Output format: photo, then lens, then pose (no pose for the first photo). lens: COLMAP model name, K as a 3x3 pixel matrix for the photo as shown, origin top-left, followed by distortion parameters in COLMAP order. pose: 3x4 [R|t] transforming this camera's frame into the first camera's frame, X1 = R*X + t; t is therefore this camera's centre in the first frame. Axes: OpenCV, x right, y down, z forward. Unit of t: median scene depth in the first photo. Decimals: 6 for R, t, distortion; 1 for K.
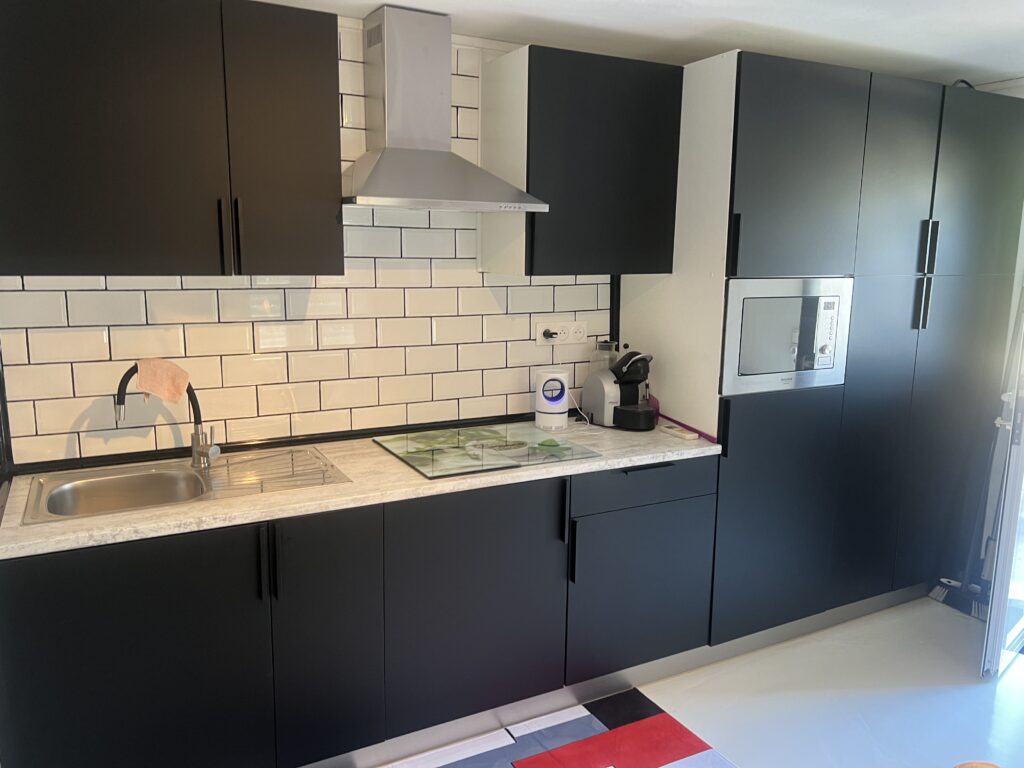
lens RADIAL K [[783.9, 0, 512.0], [0, 783.9, 384.0], [0, 0, 1]] dist [0.010618, 0.003999]
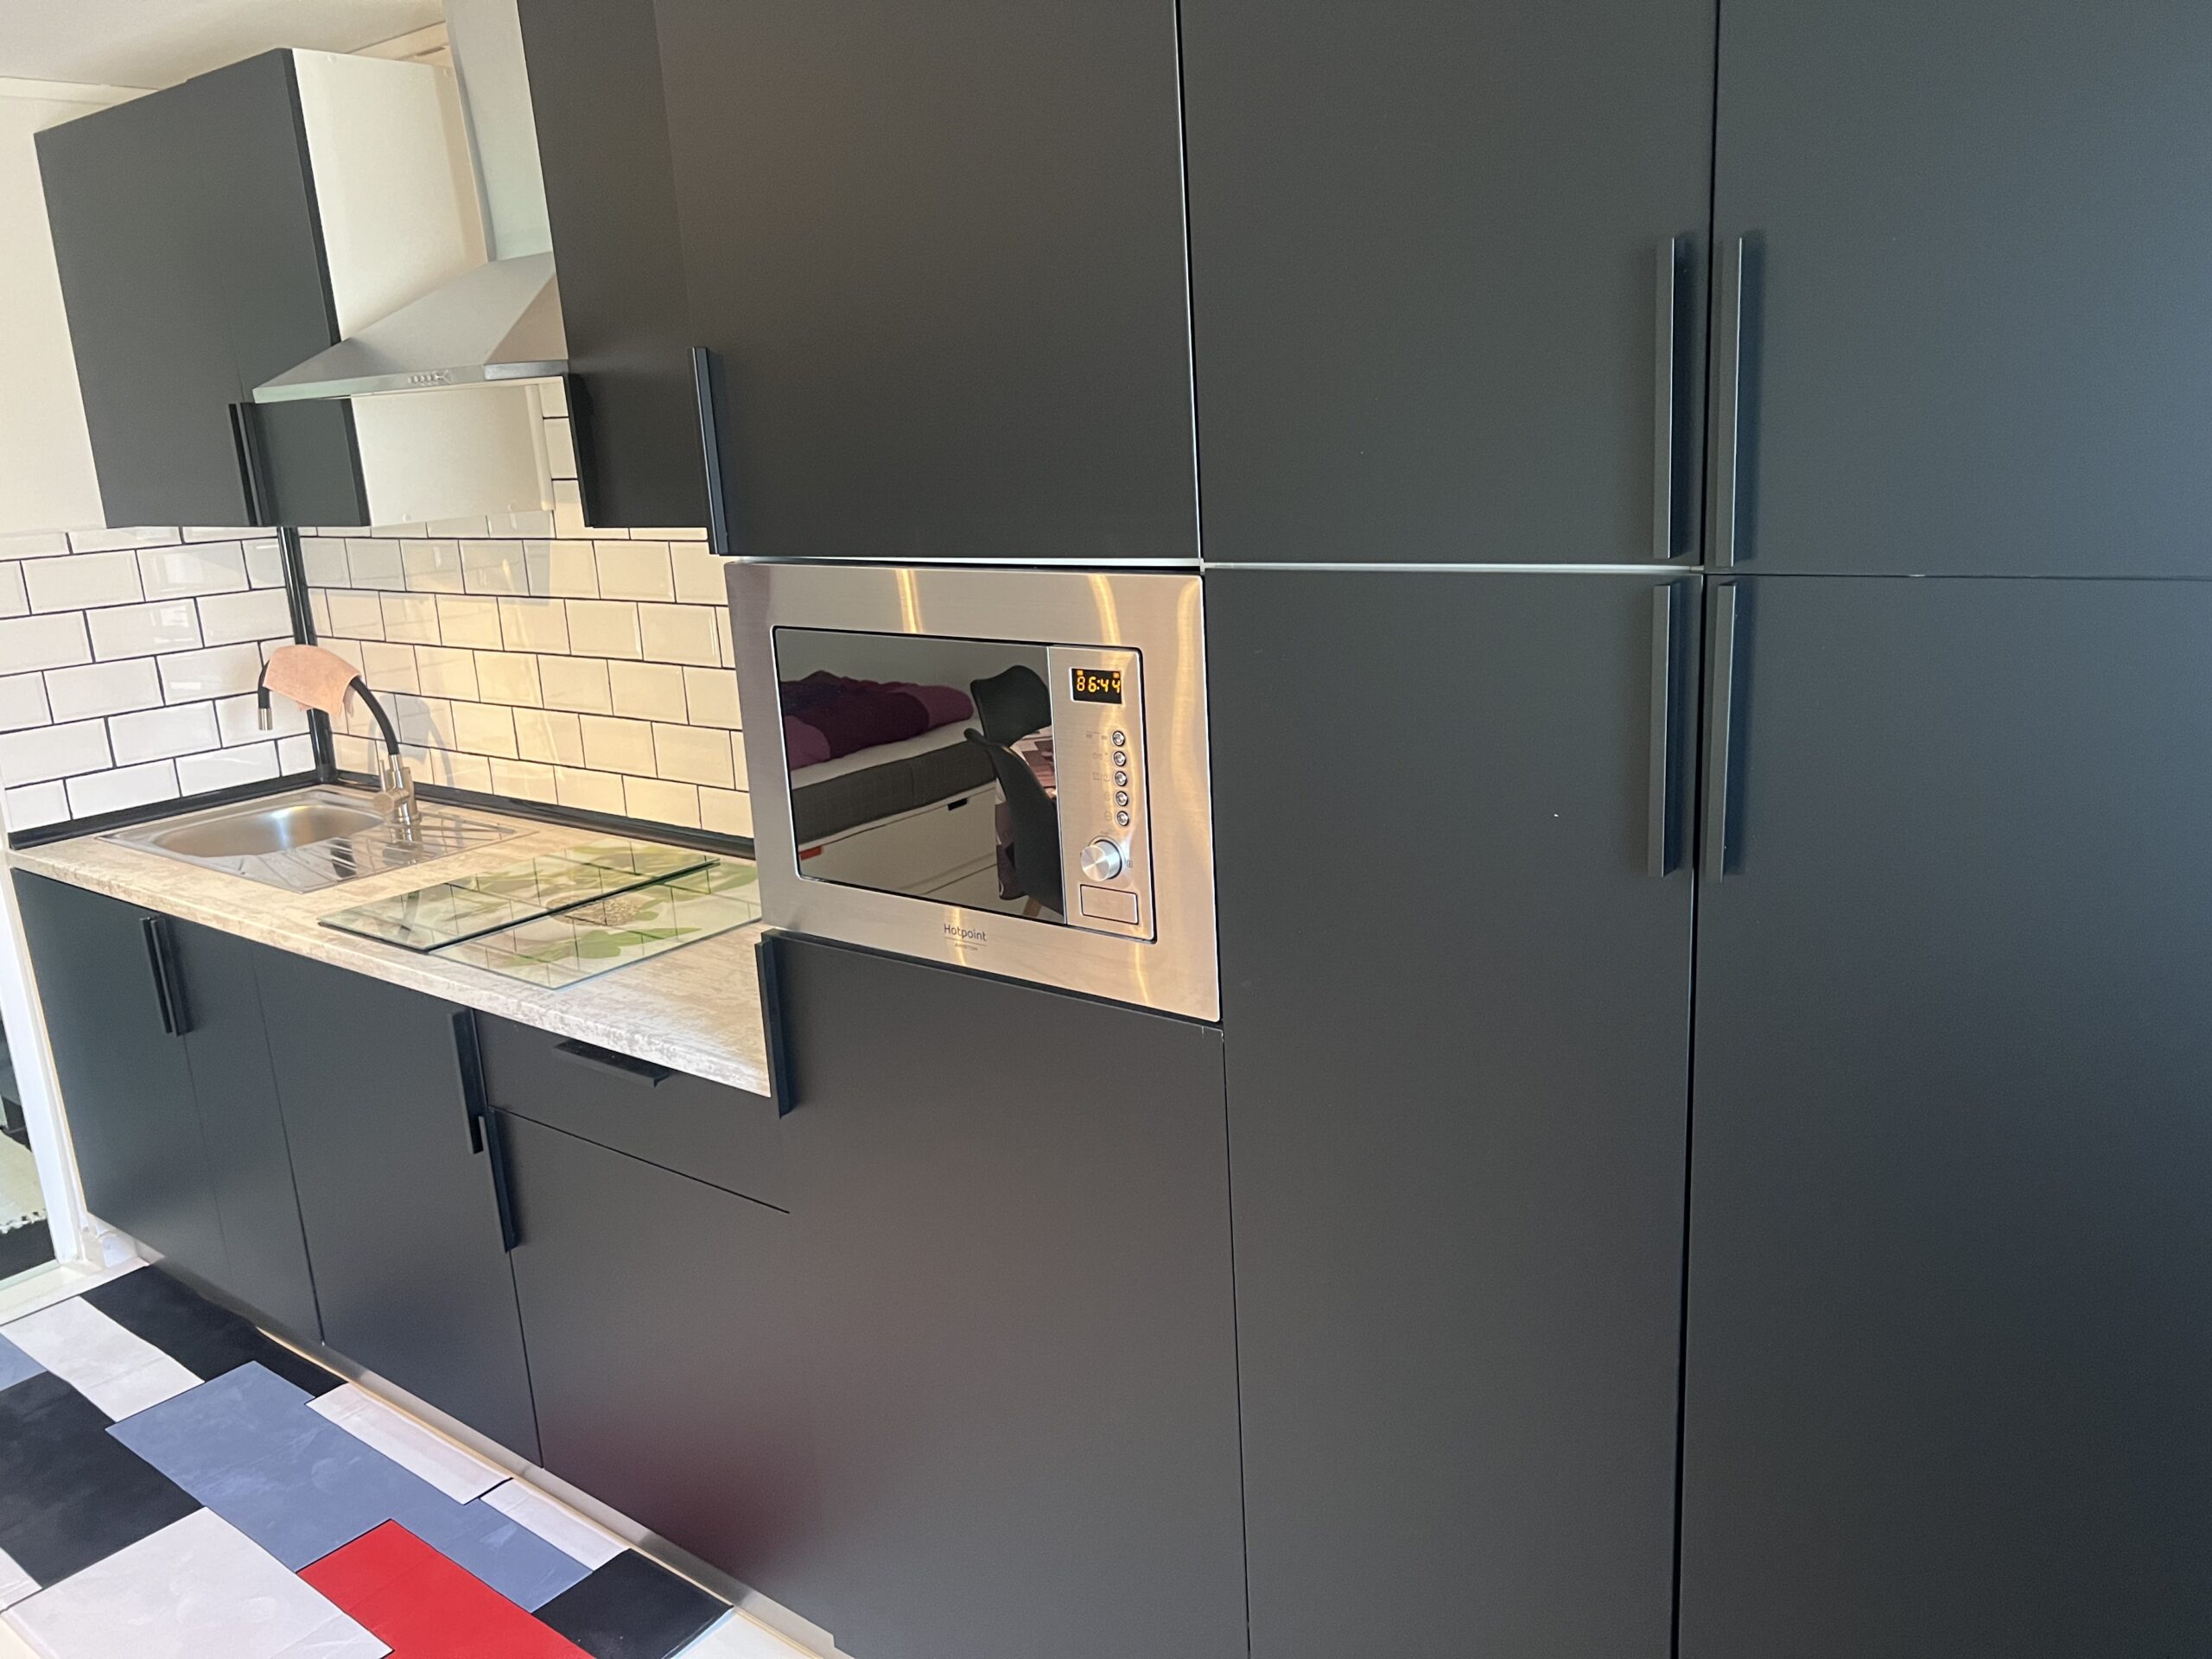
lens RADIAL K [[1693.3, 0, 1106.0], [0, 1693.3, 829.5], [0, 0, 1]] dist [0.010618, 0.003999]
pose [[0.403967, 0.192305, -0.894332, 1.002293], [-0.097613, 0.981134, 0.166878, -0.163617], [0.909551, 0.019885, 0.415117, 0.903855]]
